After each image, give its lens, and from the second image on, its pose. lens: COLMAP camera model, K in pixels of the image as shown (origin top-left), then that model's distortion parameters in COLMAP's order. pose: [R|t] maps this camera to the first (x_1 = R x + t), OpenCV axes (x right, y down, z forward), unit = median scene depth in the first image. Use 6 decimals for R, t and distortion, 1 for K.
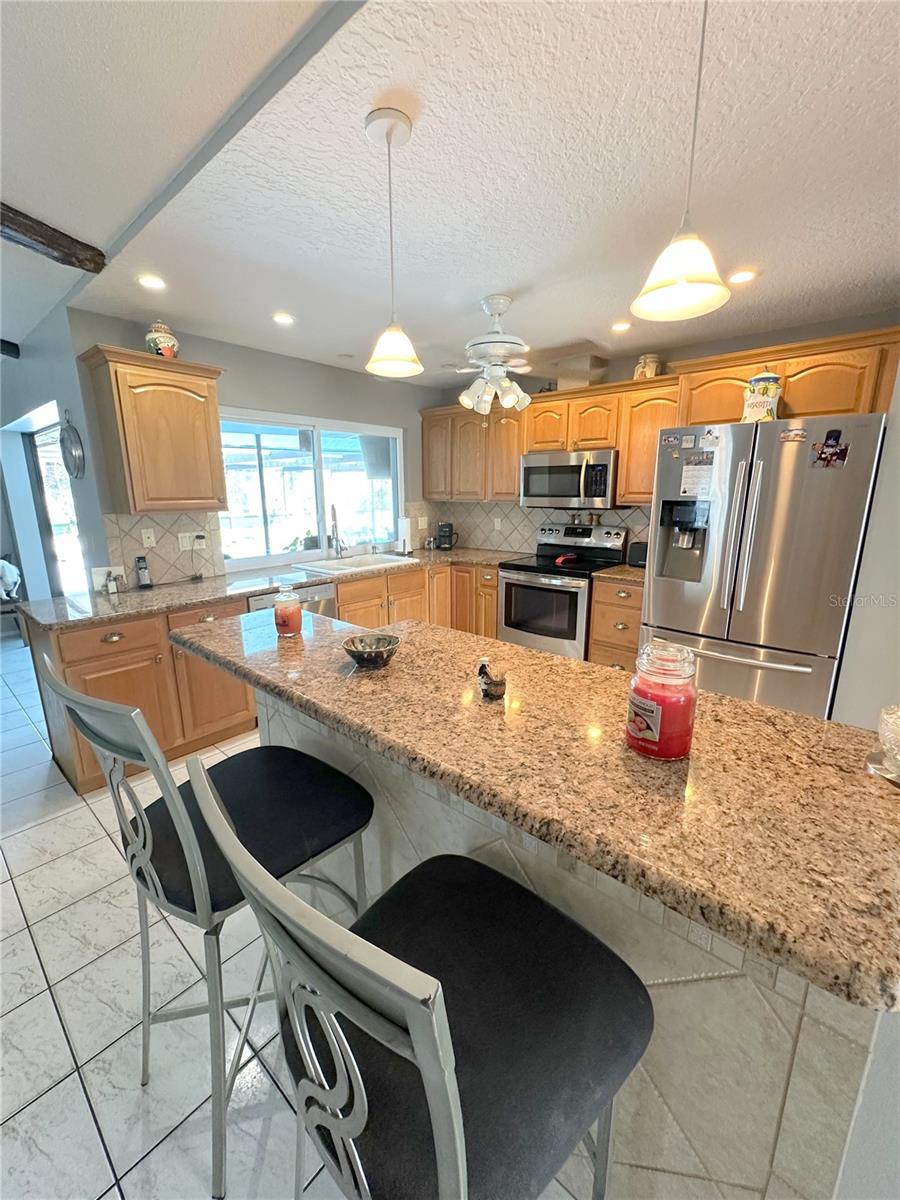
lens RADIAL K [[473.9, 0, 447.0], [0, 473.9, 595.7], [0, 0, 1]] dist [0.002352, 0.000059]
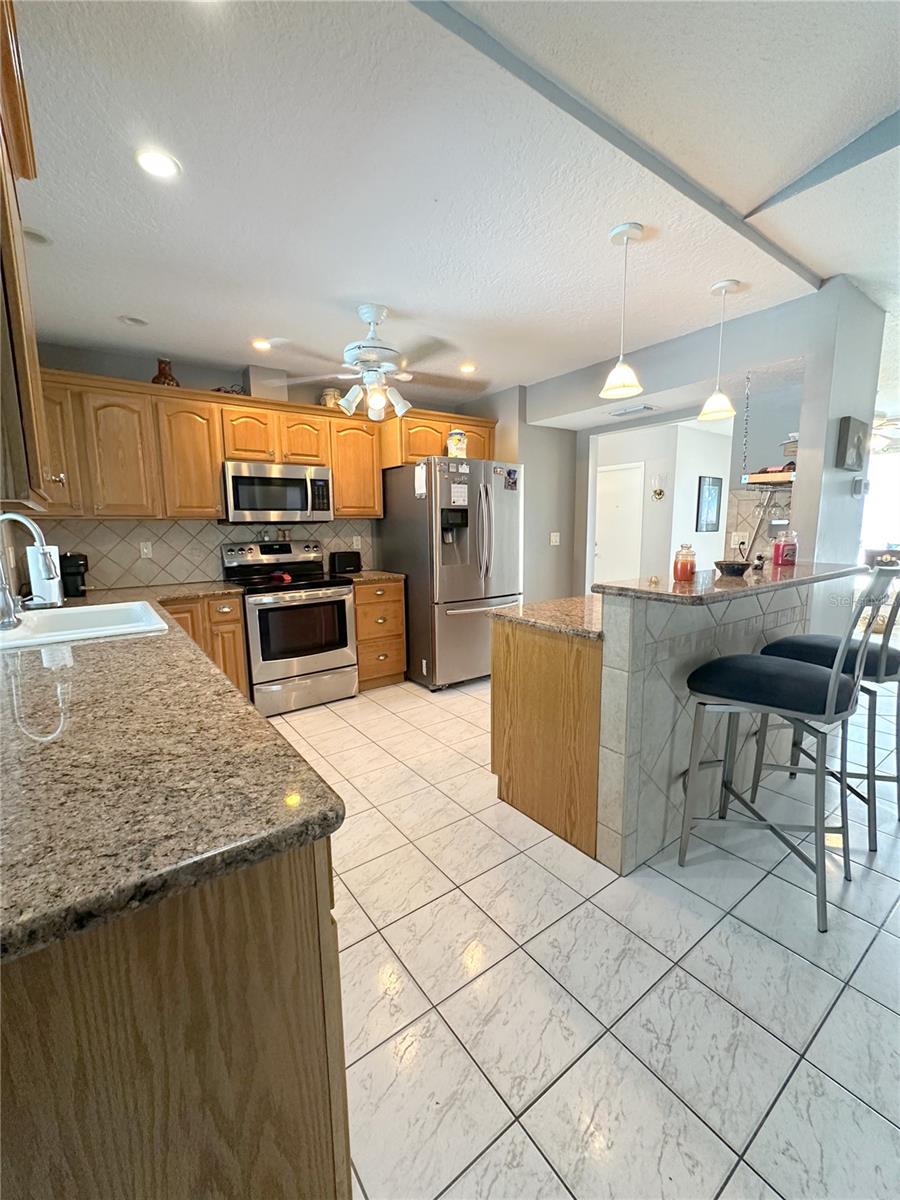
lens RADIAL K [[484.0, 0, 451.6], [0, 484.0, 595.3], [0, 0, 1]] dist [-0.000845, 0.000742]
pose [[0.240999, -0.144760, 0.959669, -0.727205], [0.225764, 0.970050, 0.089631, -0.062154], [-0.943902, 0.195058, 0.266462, 0.523385]]
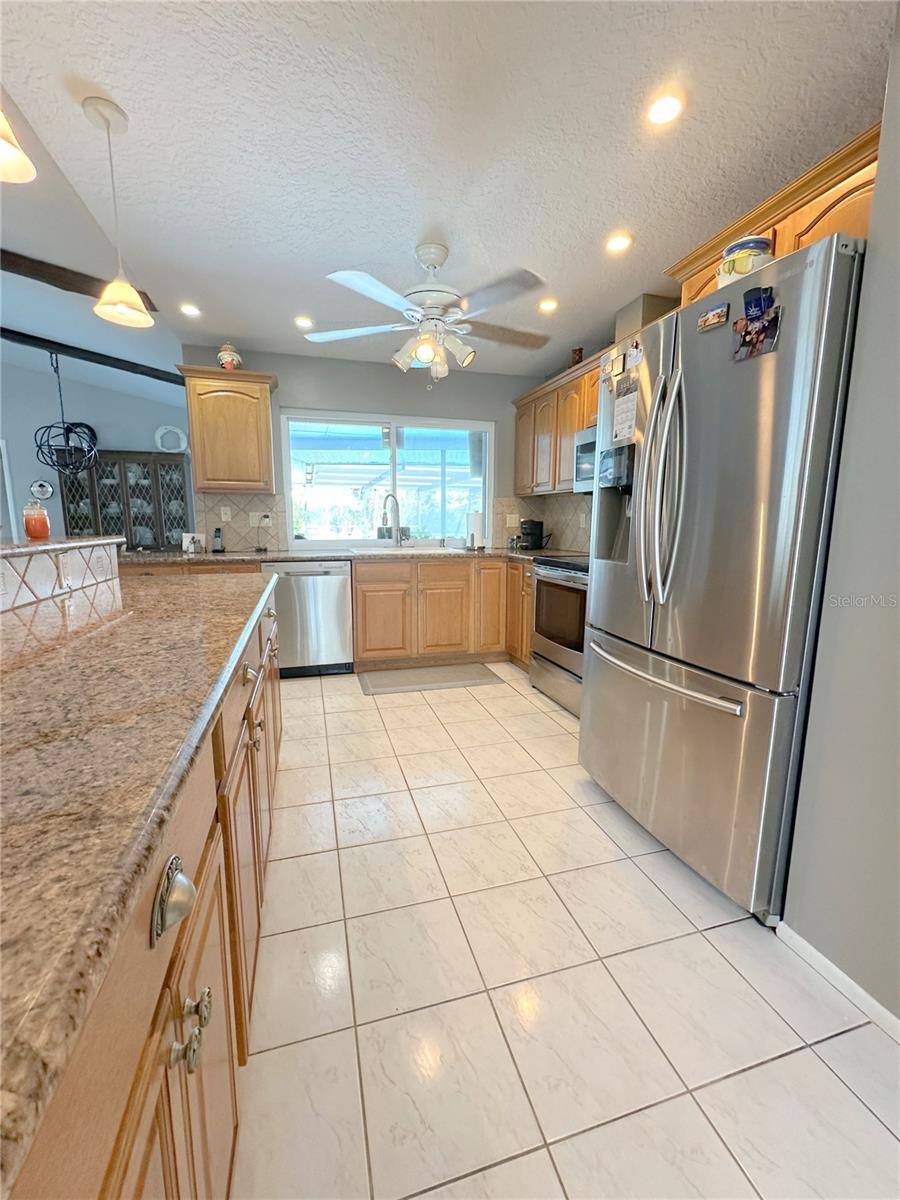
lens RADIAL K [[484.0, 0, 451.6], [0, 484.0, 595.3], [0, 0, 1]] dist [-0.000845, 0.000742]
pose [[0.842871, 0.088516, -0.530785, 0.542217], [-0.125654, 0.991485, -0.034191, 0.057962], [0.523239, 0.095514, 0.846816, 0.215187]]
